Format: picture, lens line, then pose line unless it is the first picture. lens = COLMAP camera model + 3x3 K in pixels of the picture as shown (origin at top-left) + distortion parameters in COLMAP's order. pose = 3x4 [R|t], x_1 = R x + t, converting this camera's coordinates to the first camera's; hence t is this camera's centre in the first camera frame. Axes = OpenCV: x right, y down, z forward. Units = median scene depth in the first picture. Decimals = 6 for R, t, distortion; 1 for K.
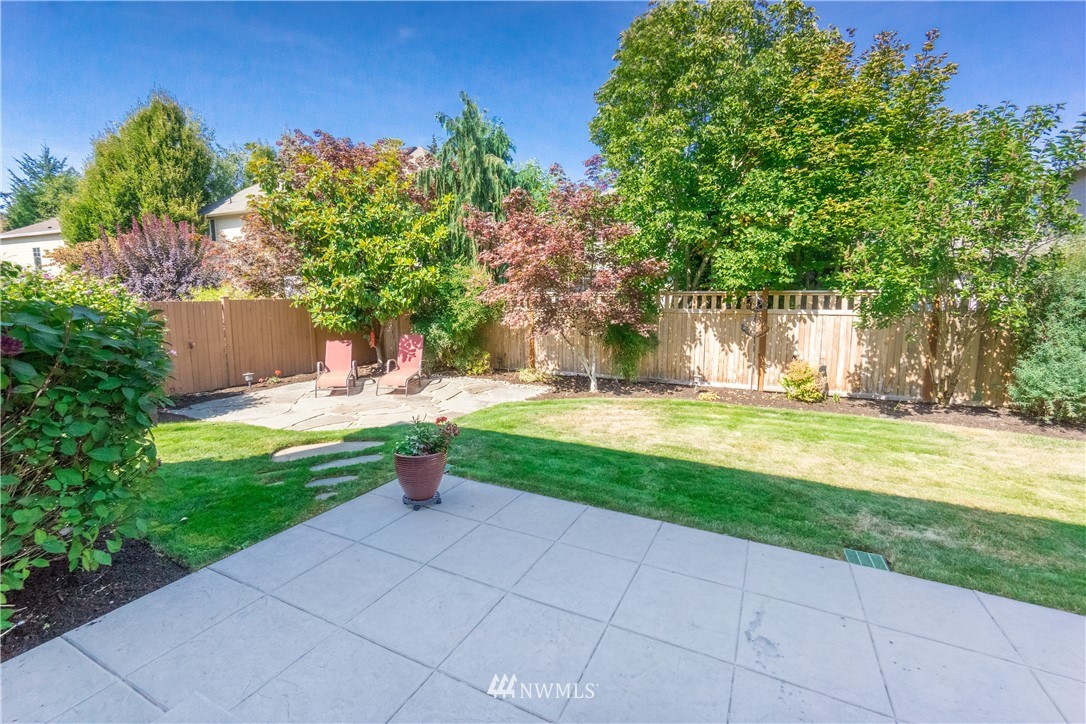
lens RADIAL K [[468.8, 0, 540.0], [0, 468.8, 347.8], [0, 0, 1]] dist [-0.013923, 0.012062]
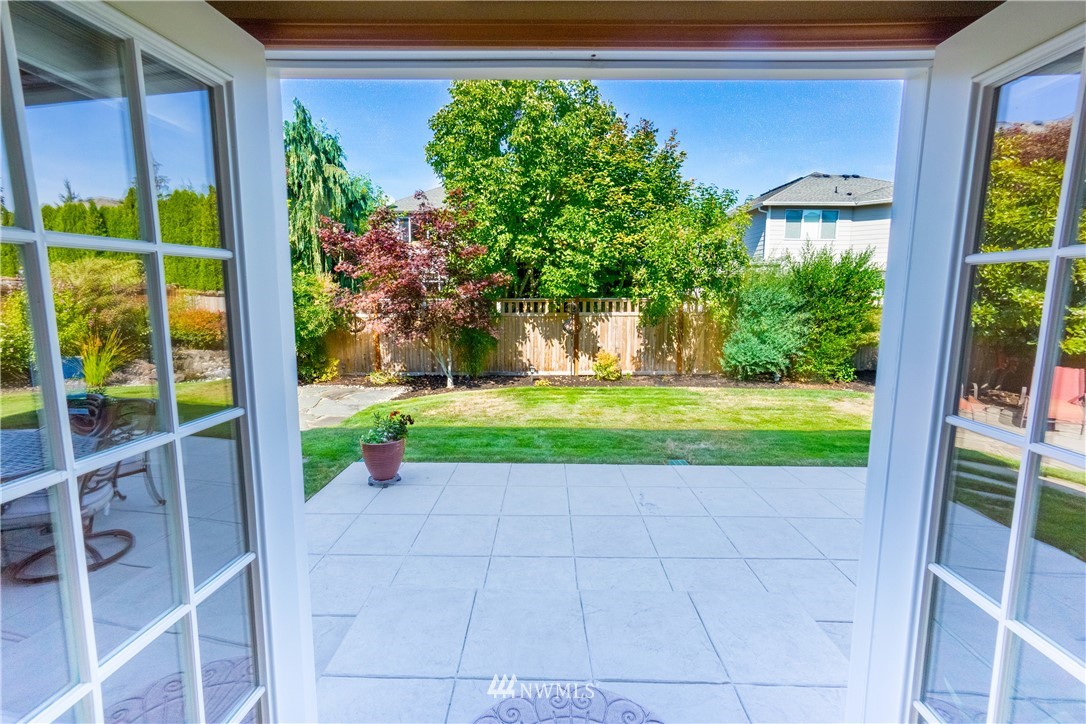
lens RADIAL K [[468.8, 0, 540.0], [0, 468.8, 347.8], [0, 0, 1]] dist [-0.013923, 0.012062]
pose [[0.899906, -0.050671, 0.433129, -0.211827], [0.049307, 0.998680, 0.014388, -0.009436], [-0.433286, 0.008408, 0.901217, -0.148531]]
